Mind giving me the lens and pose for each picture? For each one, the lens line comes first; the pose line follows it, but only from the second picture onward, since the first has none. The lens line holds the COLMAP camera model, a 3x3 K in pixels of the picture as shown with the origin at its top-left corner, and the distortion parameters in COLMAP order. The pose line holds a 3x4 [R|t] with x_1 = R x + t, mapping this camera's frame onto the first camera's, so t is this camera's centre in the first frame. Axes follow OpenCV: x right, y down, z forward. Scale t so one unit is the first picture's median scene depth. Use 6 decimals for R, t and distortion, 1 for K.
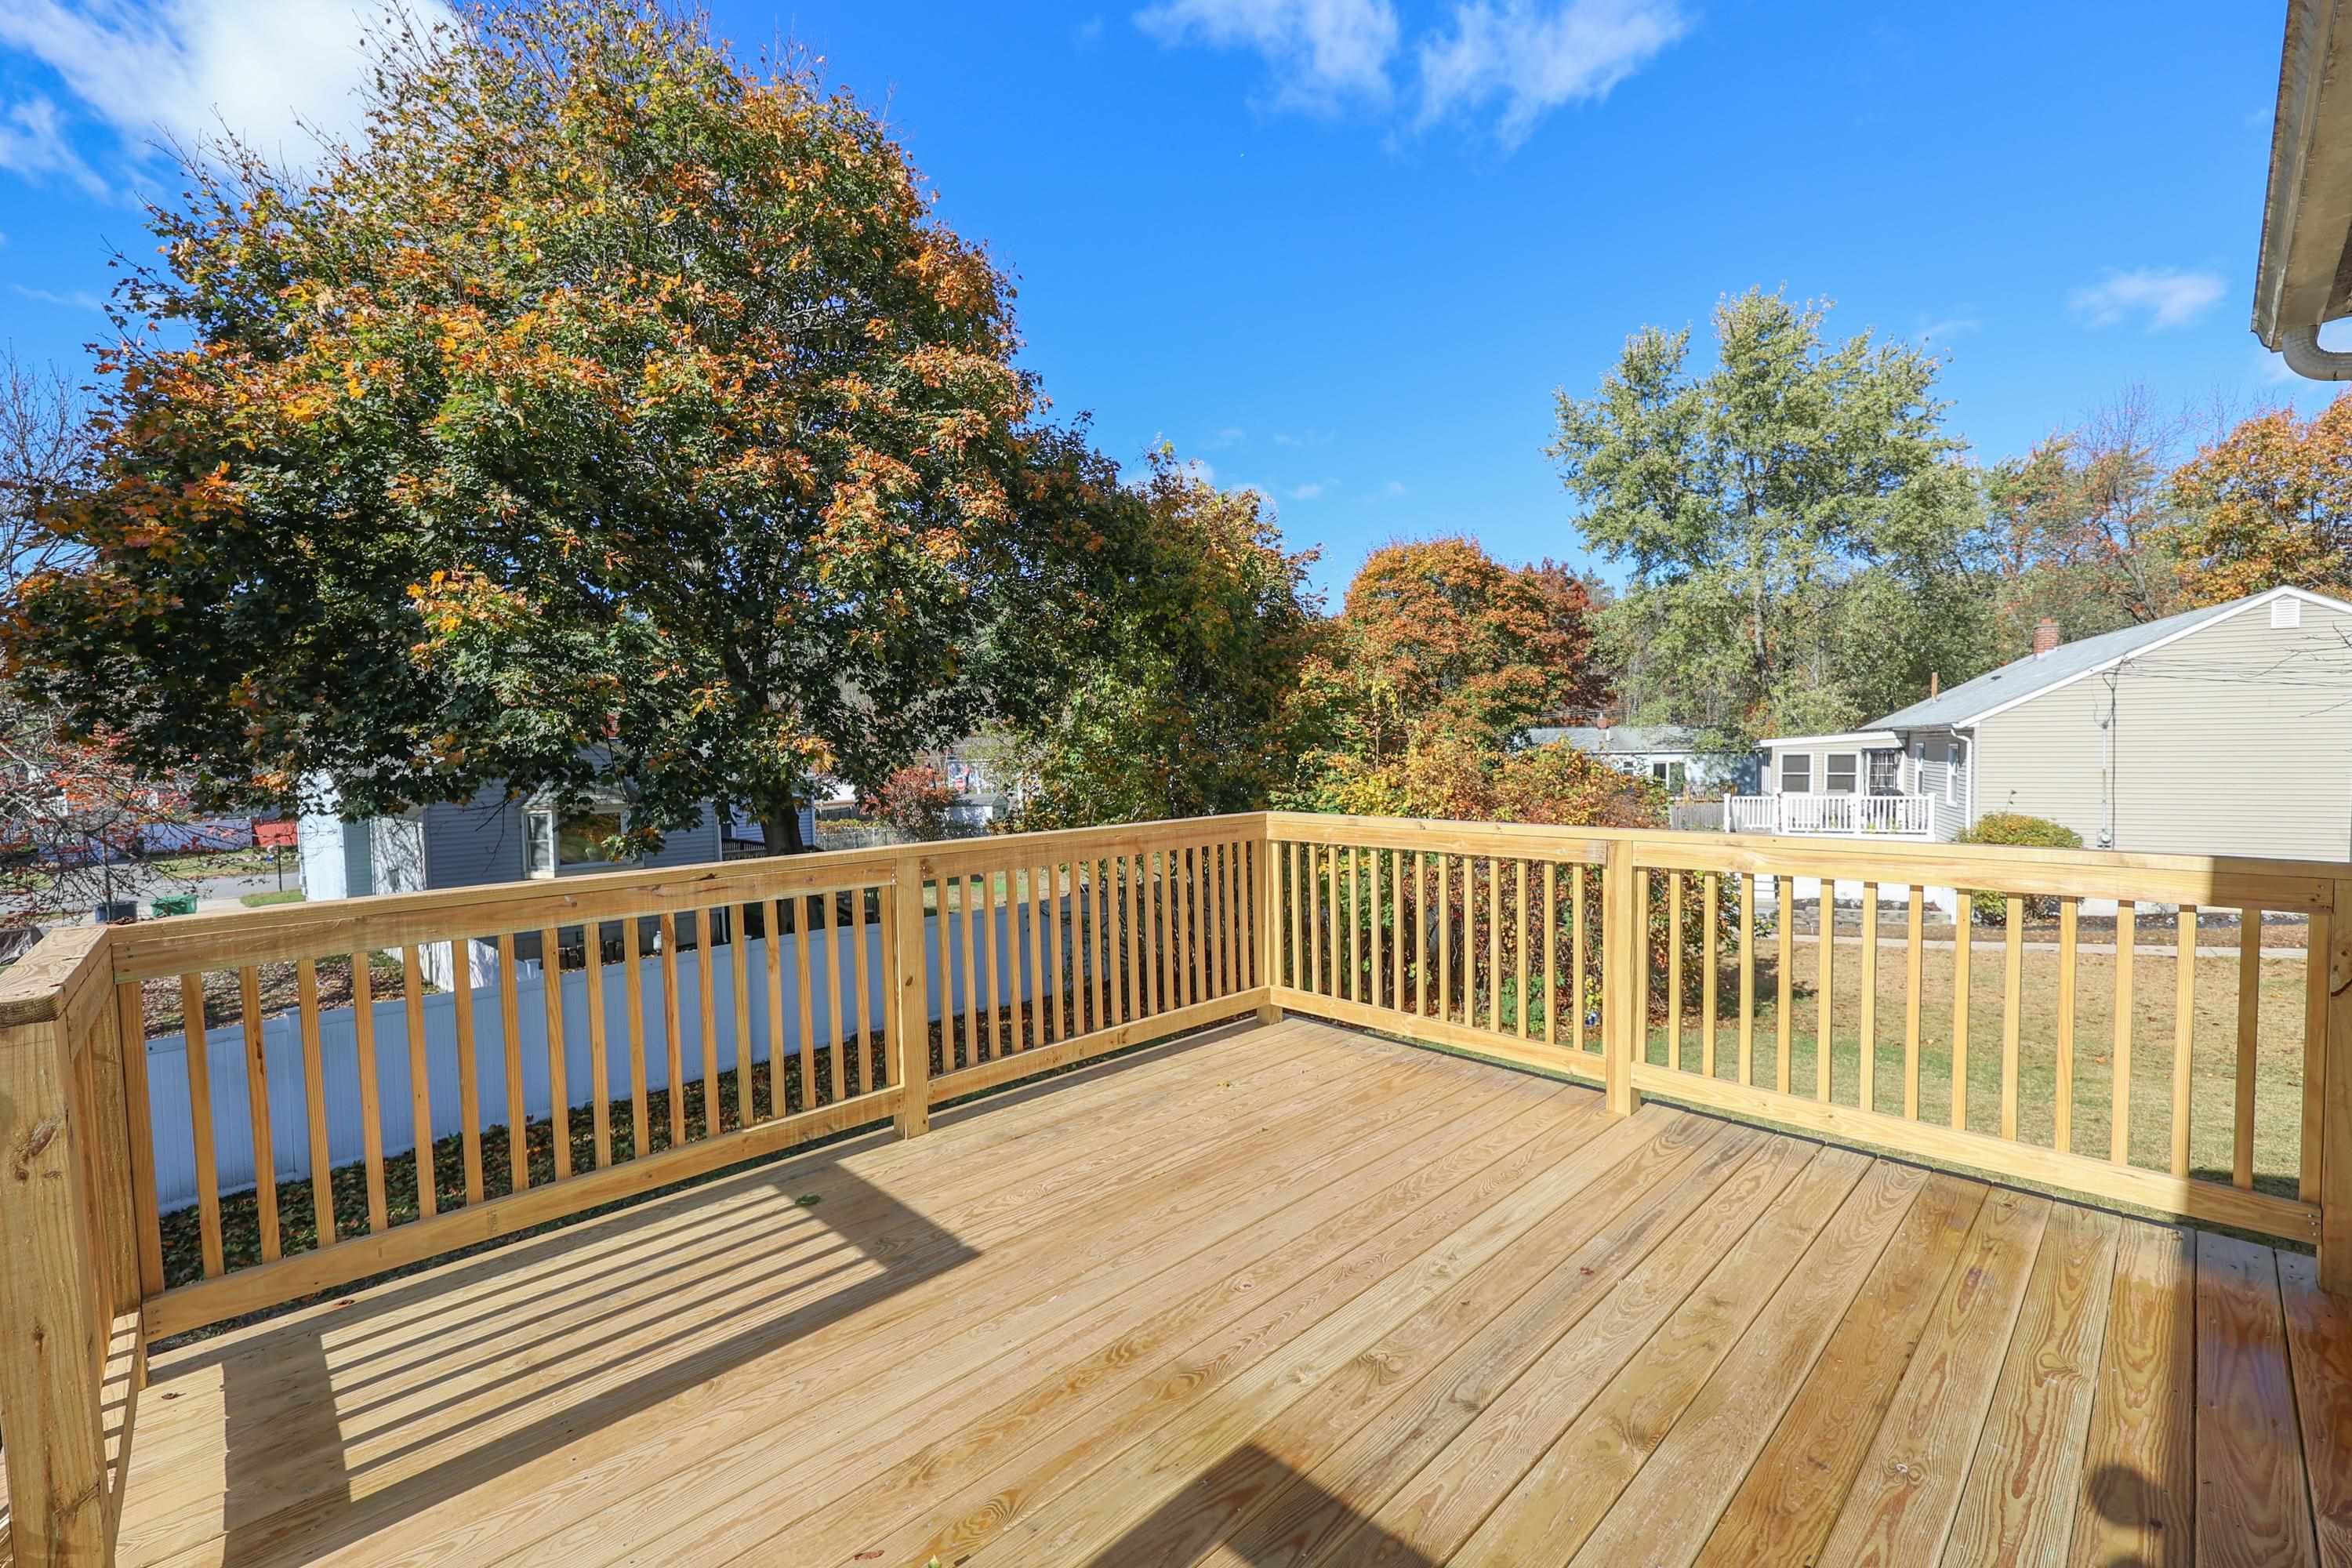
lens RADIAL K [[974.0, 0, 1180.0], [0, 974.0, 790.8], [0, 0, 1]] dist [0.002150, -0.000344]
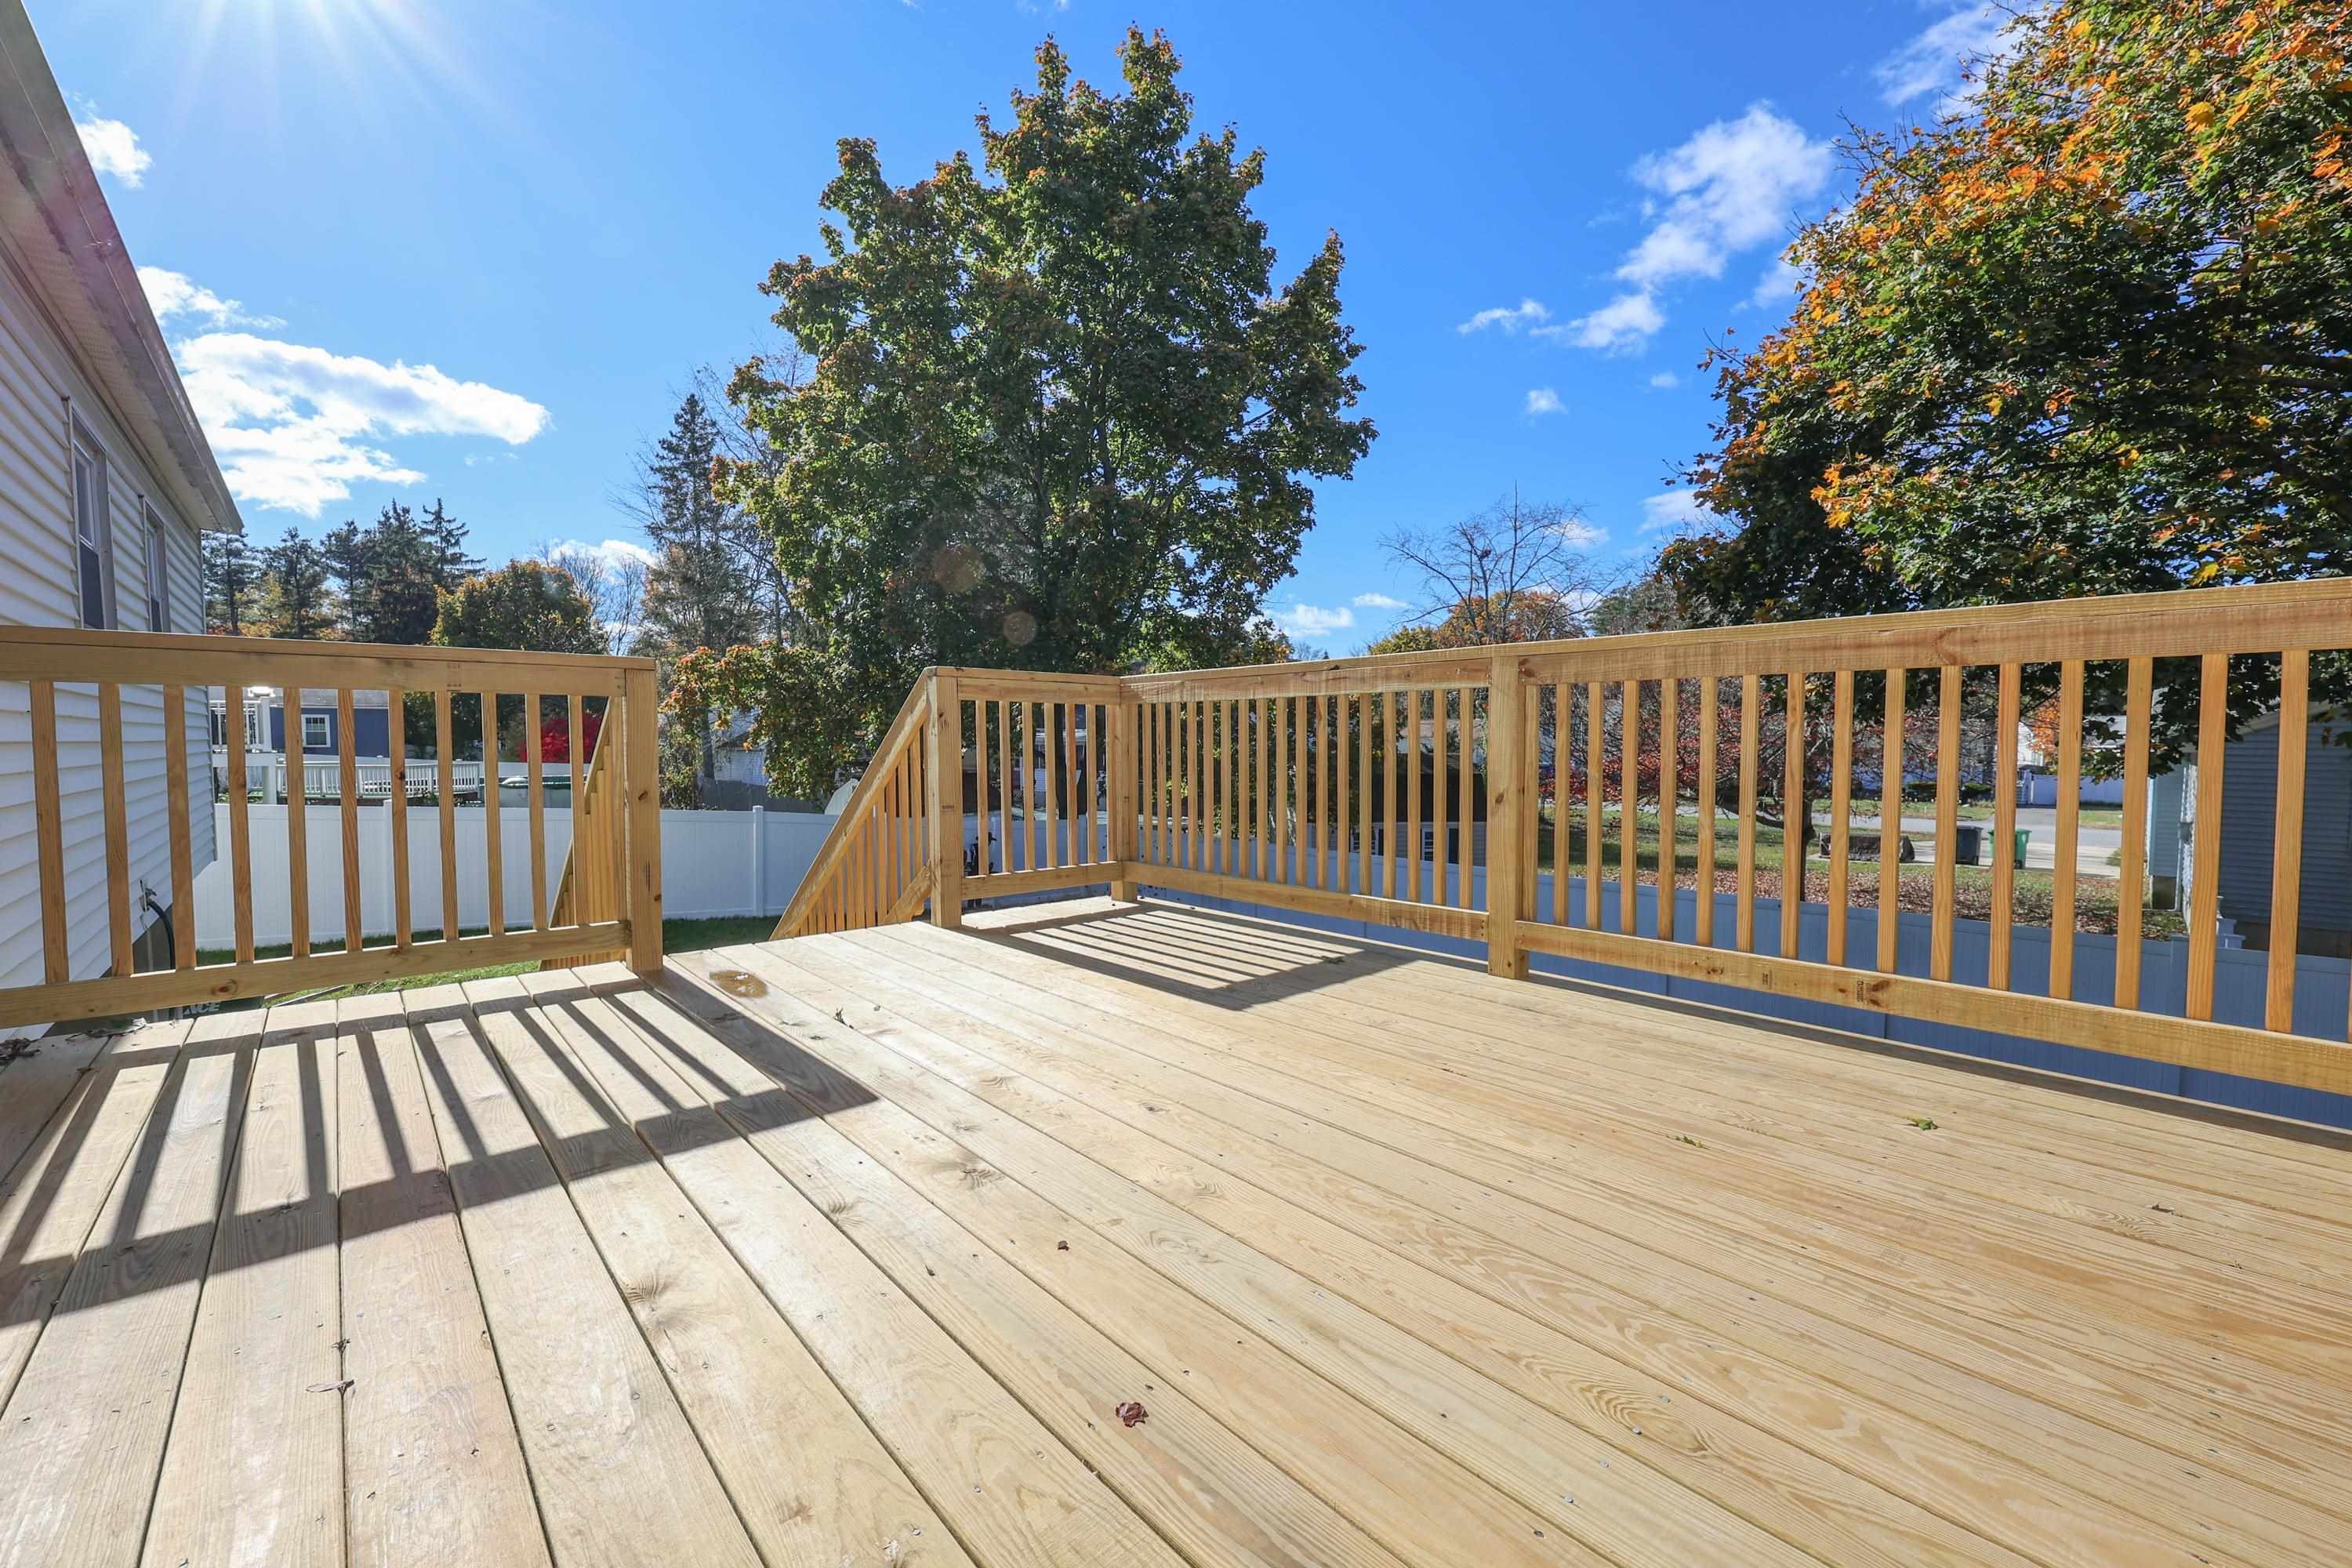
lens RADIAL K [[974.0, 0, 1180.9], [0, 974.0, 787.4], [0, 0, 1]] dist [0.002150, -0.000344]
pose [[-0.041538, 0.069981, -0.996683, 0.622102], [-0.045803, 0.996362, 0.071867, 0.145981], [0.998086, 0.048636, -0.038182, 0.782810]]
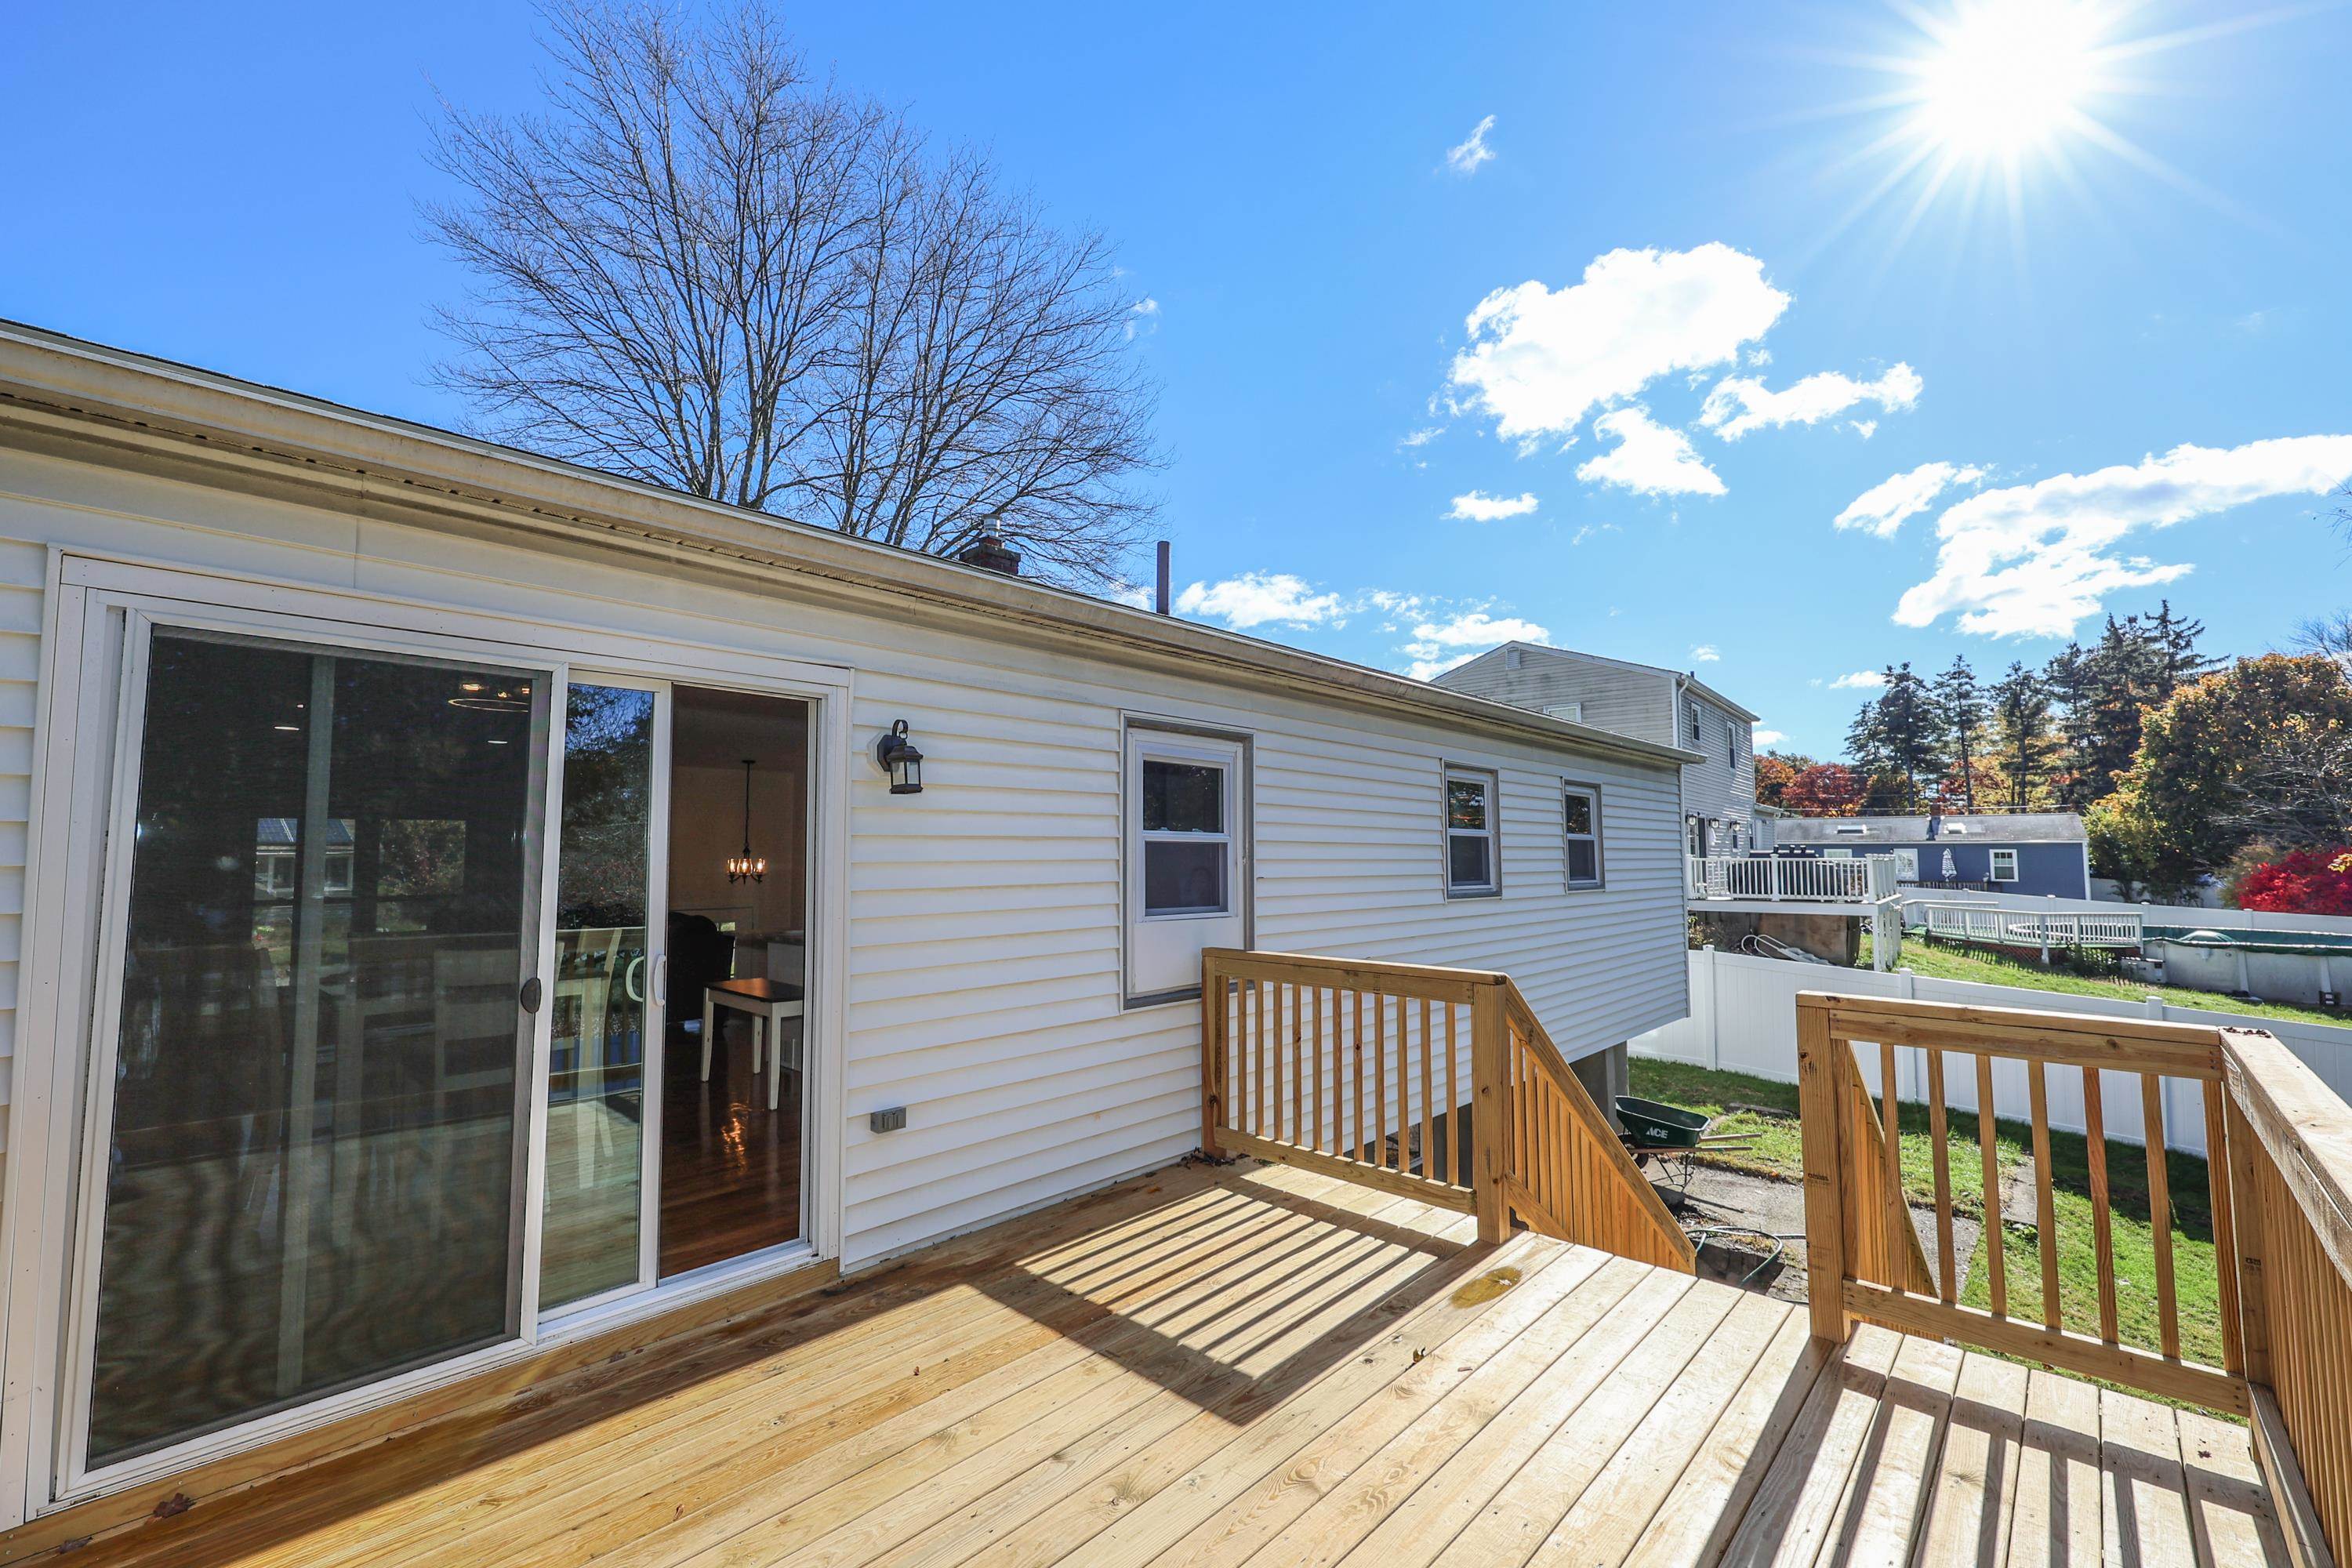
lens RADIAL K [[974.0, 0, 1178.1], [0, 974.0, 789.4], [0, 0, 1]] dist [0.002150, -0.000344]
pose [[-0.997887, 0.010415, -0.064136, 0.128028], [0.011532, 0.999788, -0.017070, -0.090278], [0.063945, -0.017773, -0.997795, 1.343270]]
